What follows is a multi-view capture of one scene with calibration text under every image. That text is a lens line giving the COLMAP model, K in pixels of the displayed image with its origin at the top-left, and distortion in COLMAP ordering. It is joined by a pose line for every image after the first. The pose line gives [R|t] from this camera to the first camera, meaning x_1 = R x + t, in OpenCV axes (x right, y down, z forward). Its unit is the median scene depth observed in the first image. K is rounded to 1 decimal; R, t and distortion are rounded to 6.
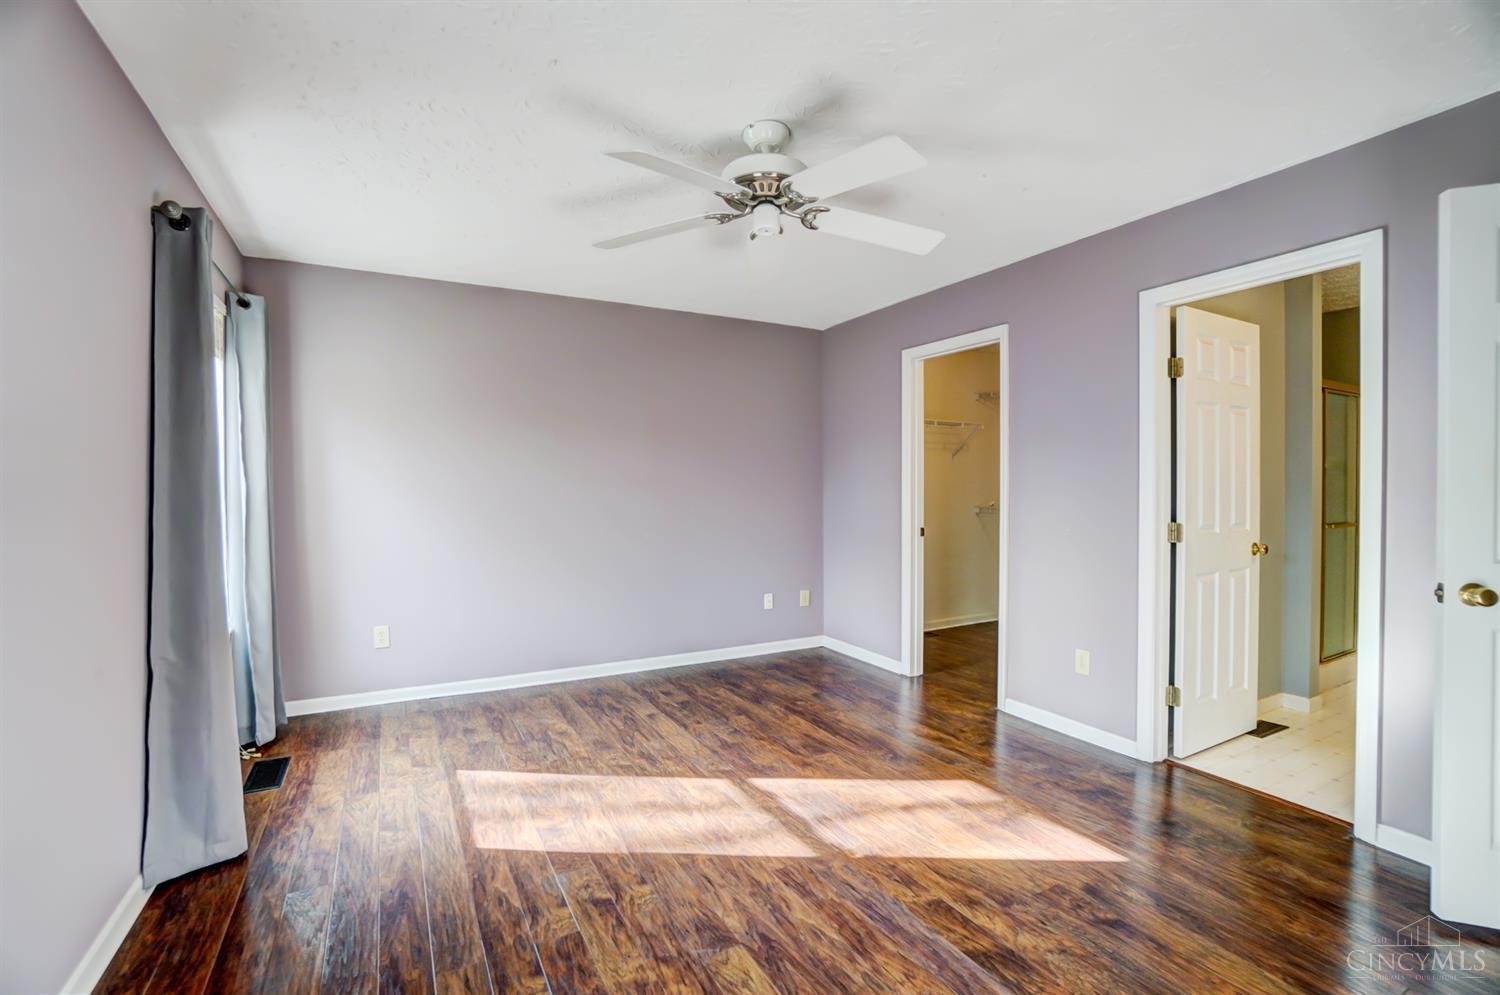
lens RADIAL K [[664.5, 0, 741.9], [0, 664.5, 495.7], [0, 0, 1]] dist [-0.066768, 0.024258]
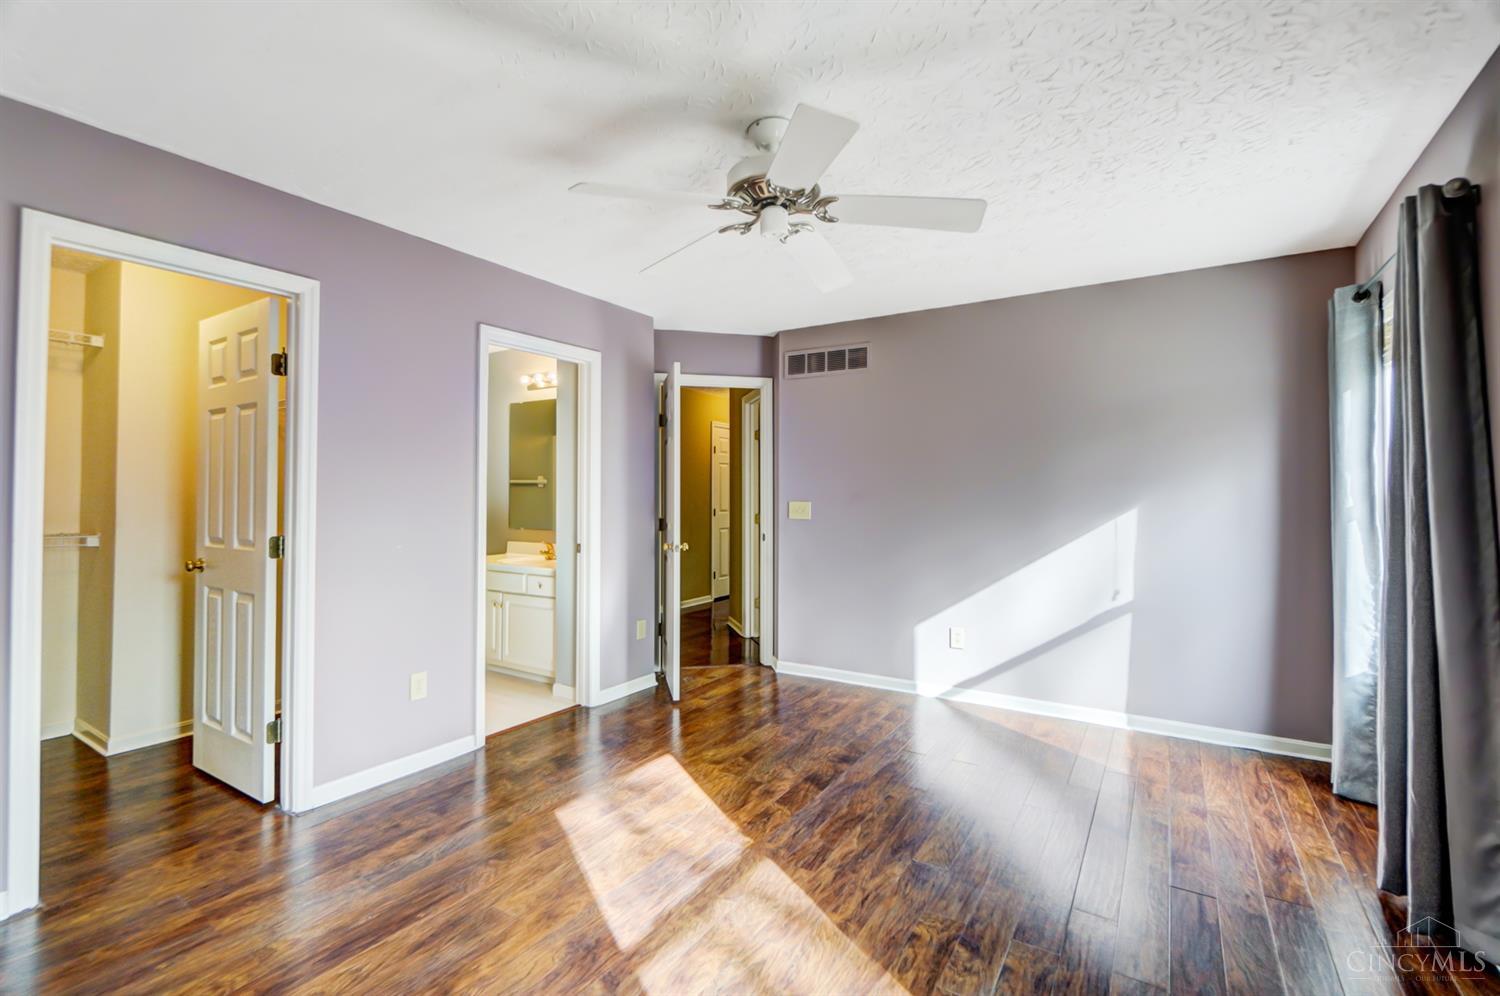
lens RADIAL K [[664.5, 0, 741.9], [0, 664.5, 496.2], [0, 0, 1]] dist [-0.066768, 0.024258]
pose [[-0.480225, 0.005016, 0.877131, -0.785500], [0.023837, 0.999689, 0.007334, -0.023180], [-0.876822, 0.024430, -0.480195, 1.550094]]
